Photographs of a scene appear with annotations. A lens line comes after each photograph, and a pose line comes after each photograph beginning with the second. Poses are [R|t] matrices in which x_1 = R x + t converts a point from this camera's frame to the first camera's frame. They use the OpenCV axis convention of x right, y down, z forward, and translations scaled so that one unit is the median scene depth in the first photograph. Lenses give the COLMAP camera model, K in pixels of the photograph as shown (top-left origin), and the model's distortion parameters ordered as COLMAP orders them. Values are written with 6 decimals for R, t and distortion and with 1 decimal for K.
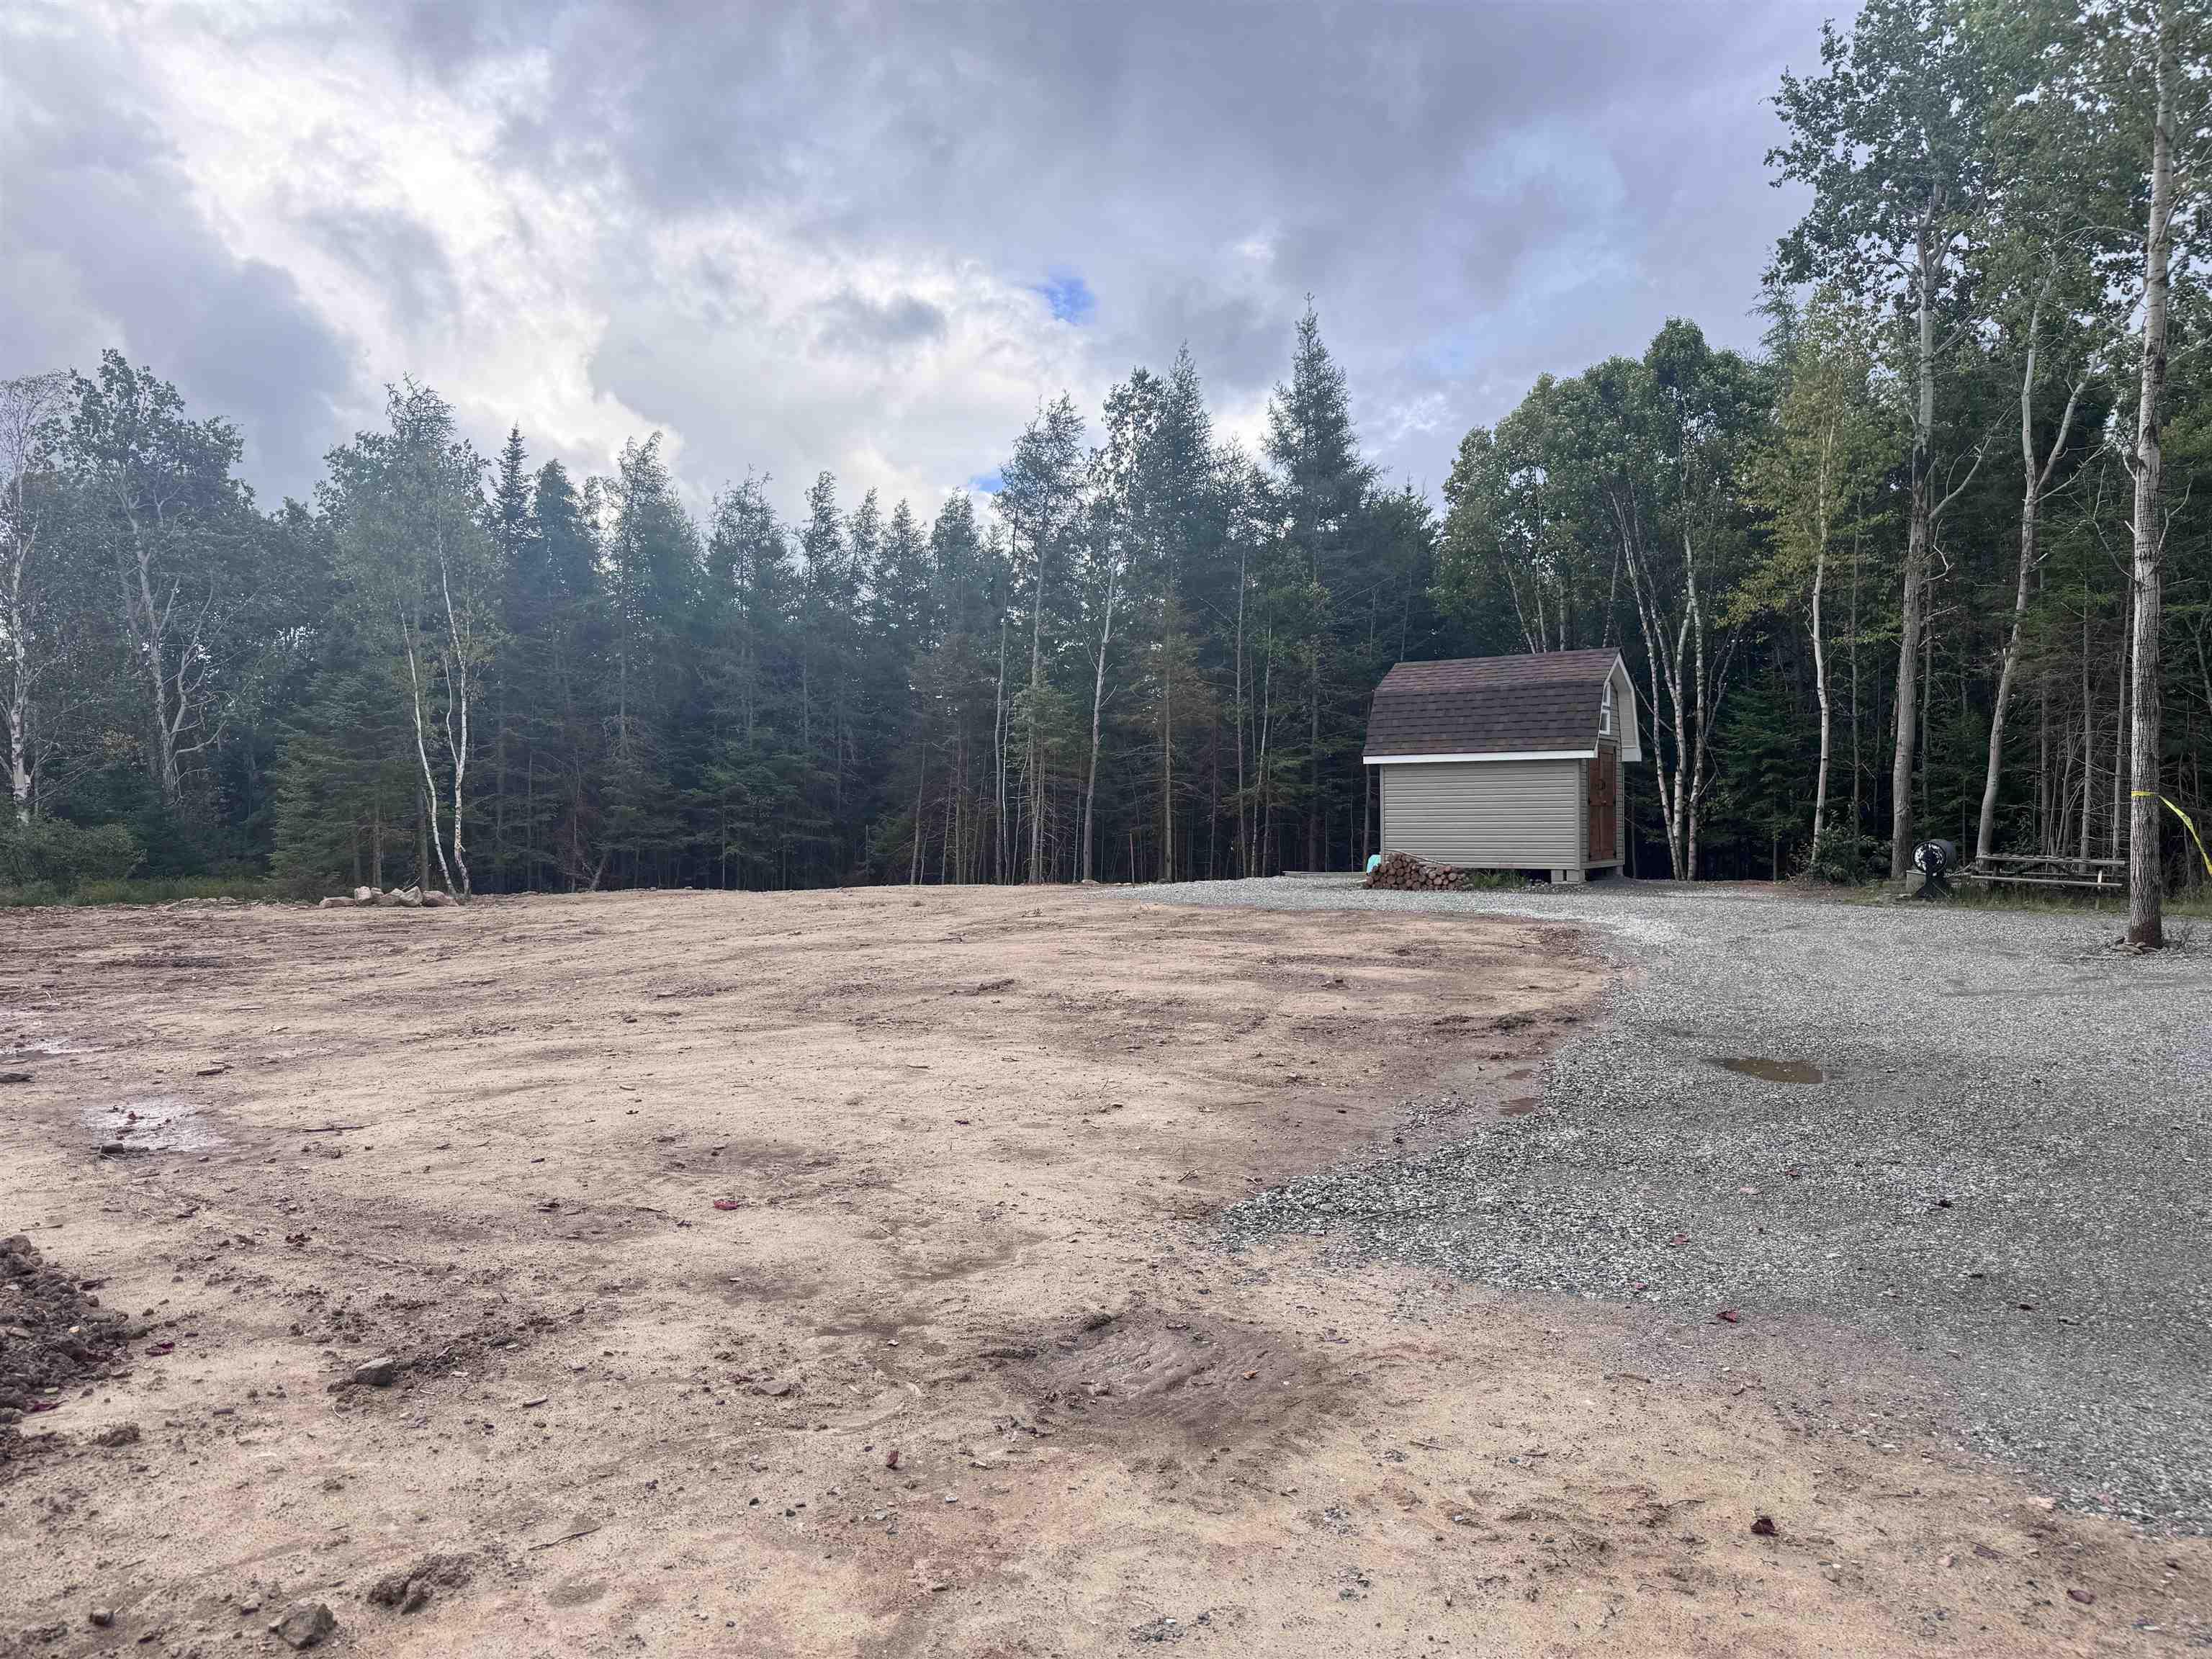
lens RADIAL K [[1506.2, 0, 1036.8], [0, 1506.2, 855.8], [0, 0, 1]] dist [-0.004767, -0.031854]
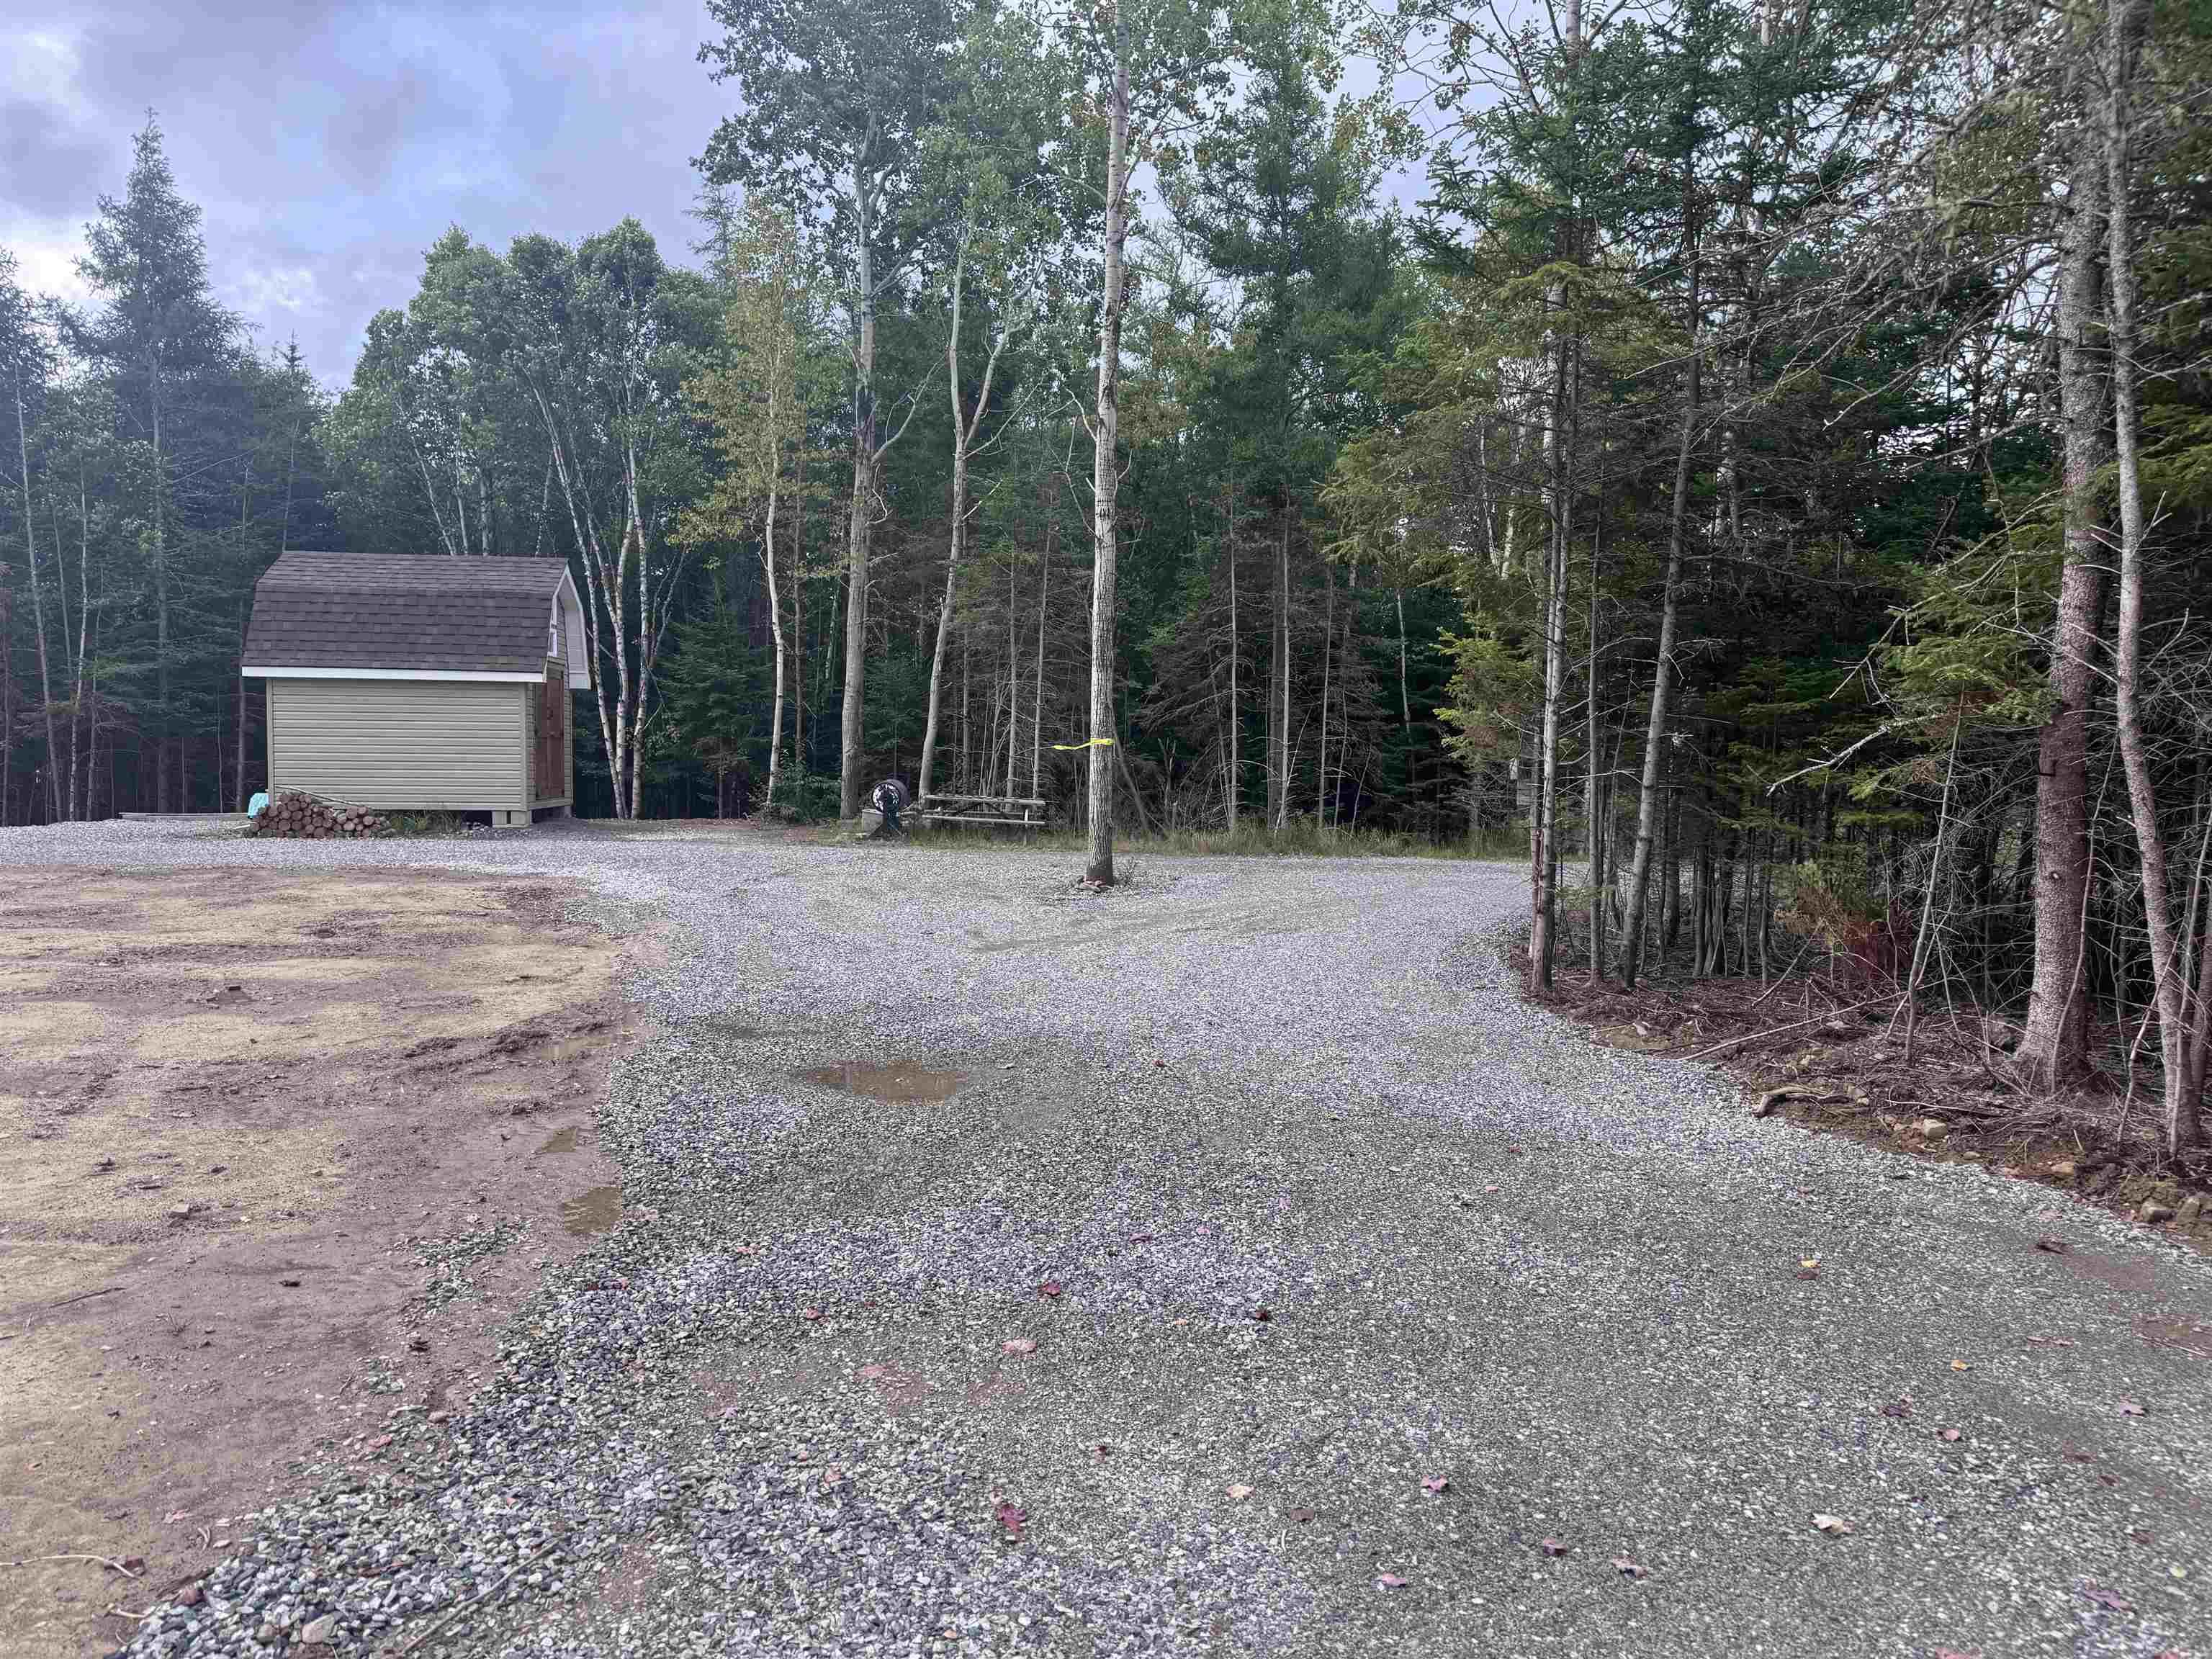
lens RADIAL K [[1548.4, 0, 1106.0], [0, 1548.4, 829.5], [0, 0, 1]] dist [0.041841, -0.043954]
pose [[0.746361, -0.016344, 0.665340, 0.040648], [-0.001477, 0.999655, 0.026214, -0.012438], [-0.665539, -0.020547, 0.746080, 0.330649]]
